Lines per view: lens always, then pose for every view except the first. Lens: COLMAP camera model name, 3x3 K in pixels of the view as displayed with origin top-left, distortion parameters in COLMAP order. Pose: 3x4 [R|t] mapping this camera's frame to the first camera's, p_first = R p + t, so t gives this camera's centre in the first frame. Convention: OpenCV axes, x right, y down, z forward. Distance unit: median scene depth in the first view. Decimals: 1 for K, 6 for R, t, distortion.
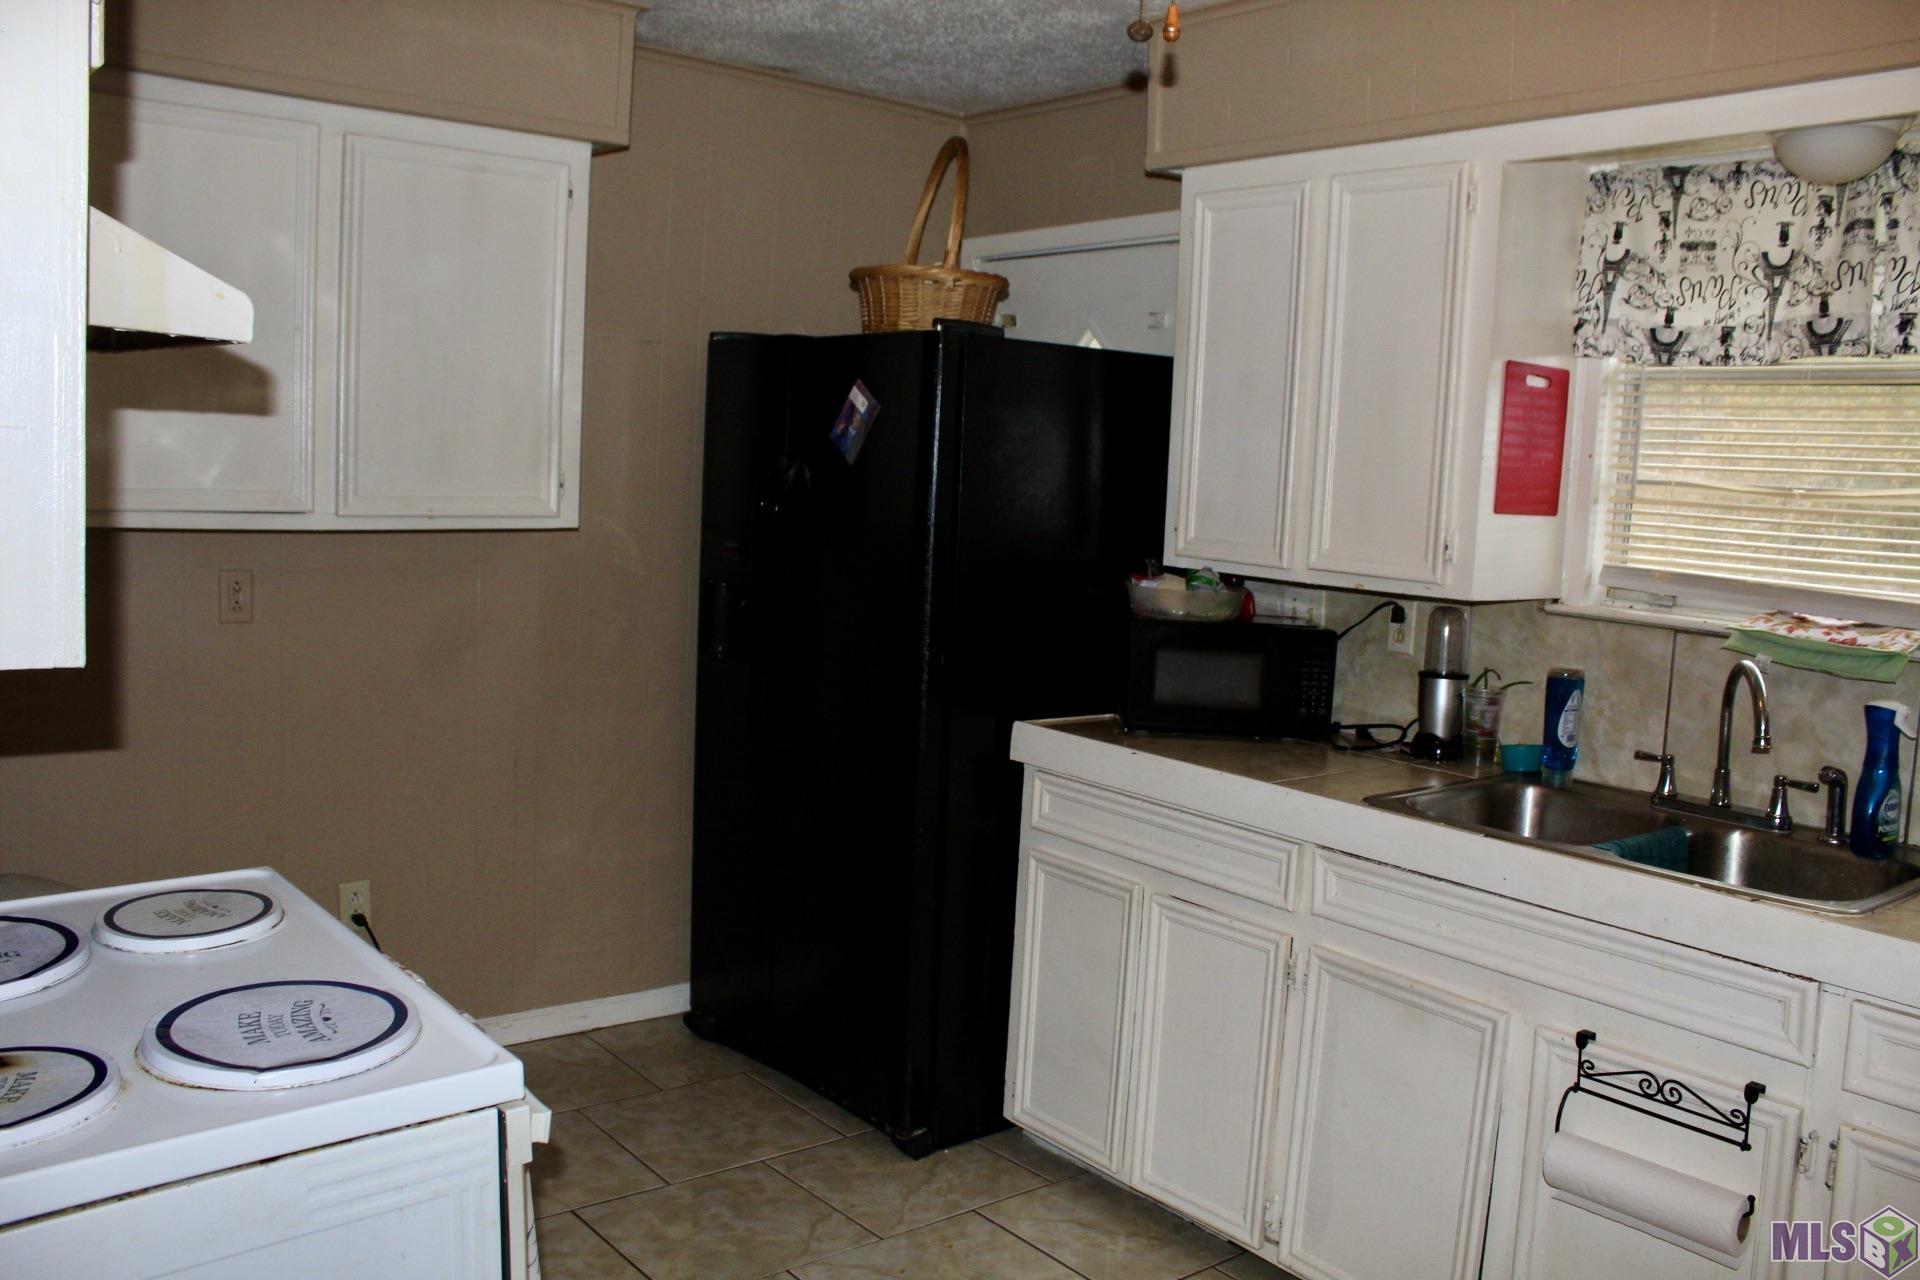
lens RADIAL K [[1580.3, 0, 961.7], [0, 1580.3, 627.5], [0, 0, 1]] dist [-0.170347, 0.146518]
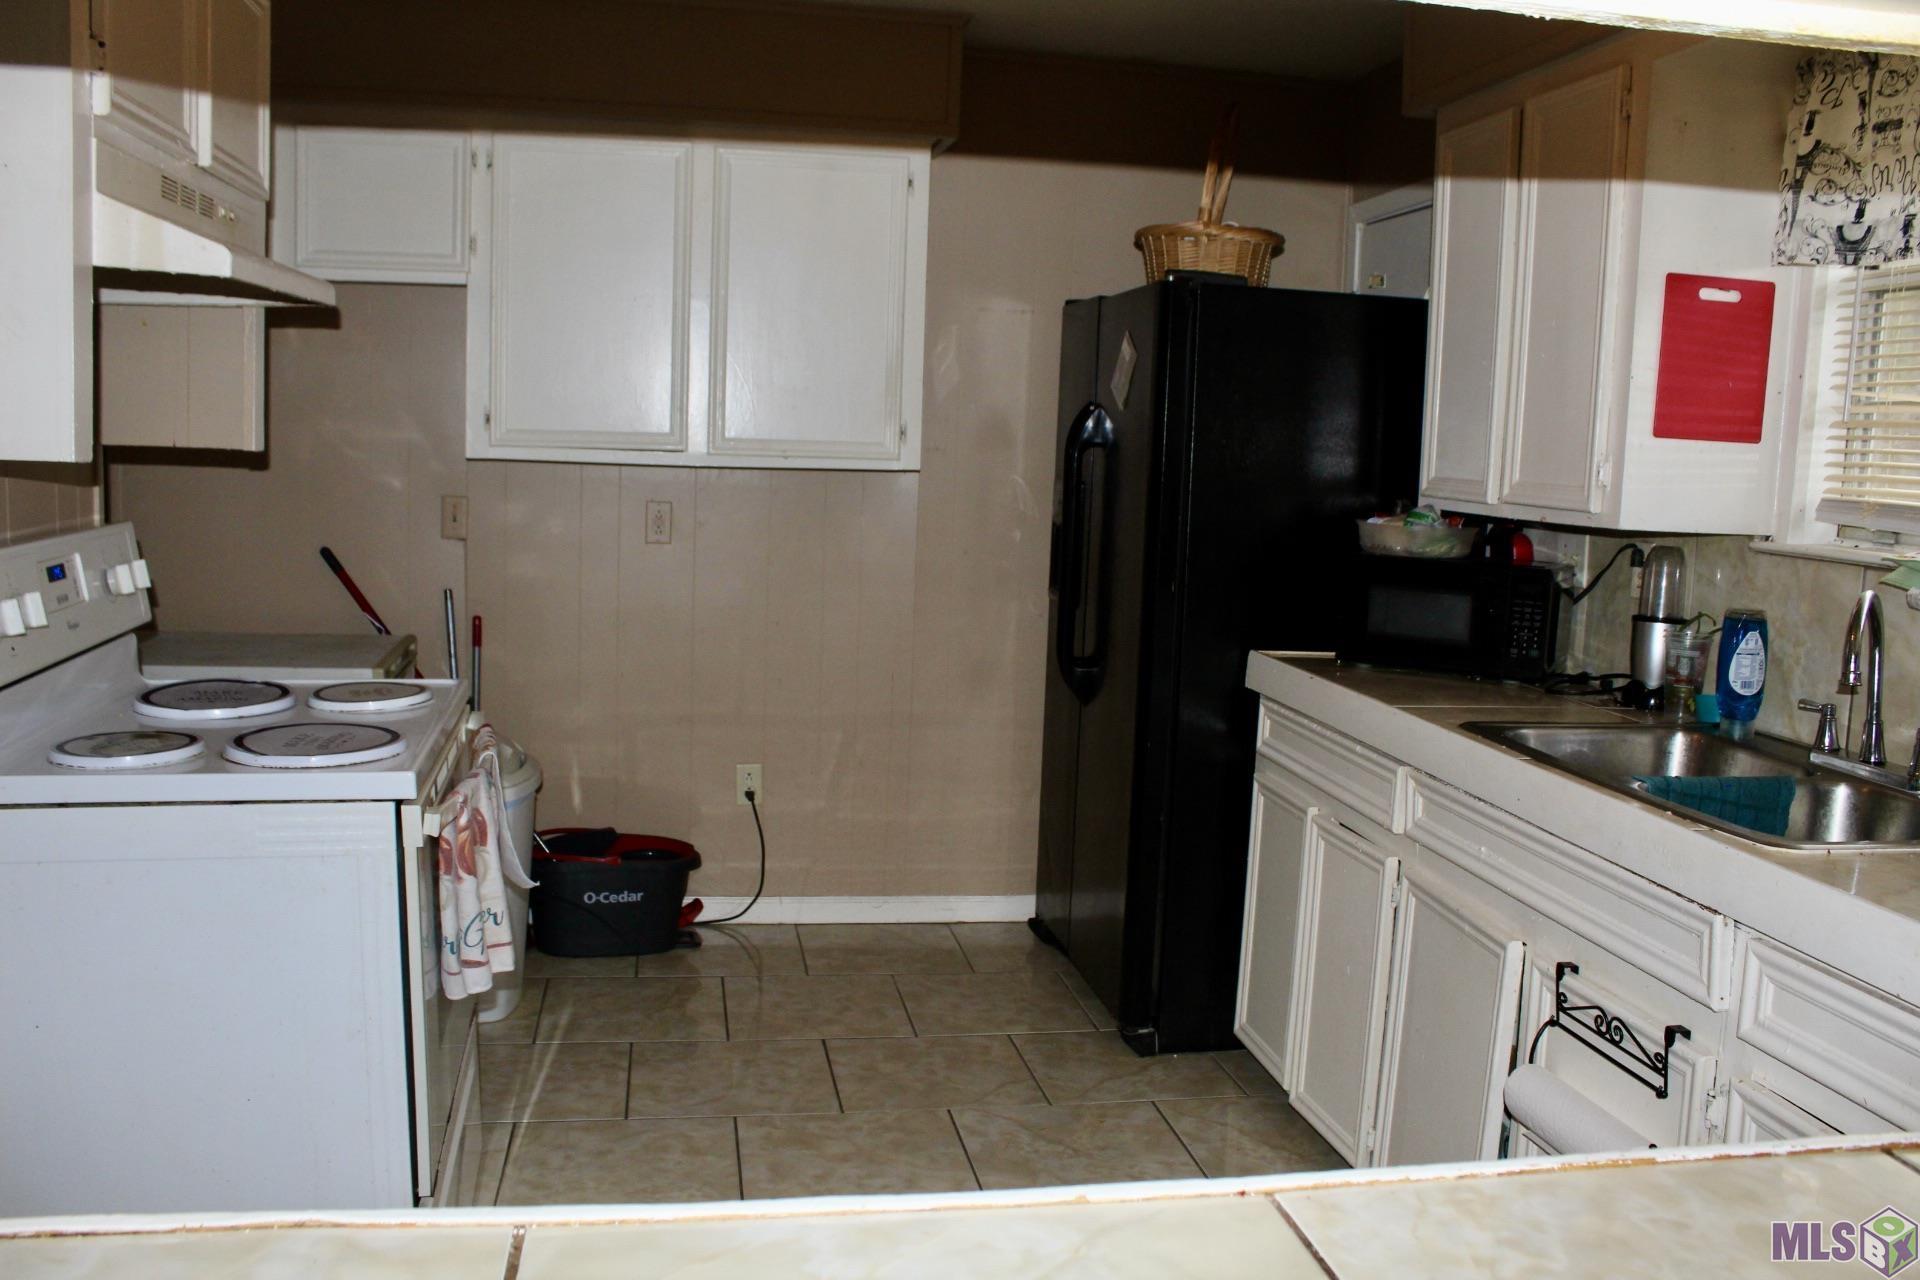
lens RADIAL K [[1580.3, 0, 961.7], [0, 1580.3, 627.5], [0, 0, 1]] dist [-0.170347, 0.146518]
pose [[0.877750, 0.044165, -0.477079, 0.416187], [-0.049240, 0.998785, 0.001869, 0.059230], [0.476582, 0.021851, 0.878858, -0.010641]]
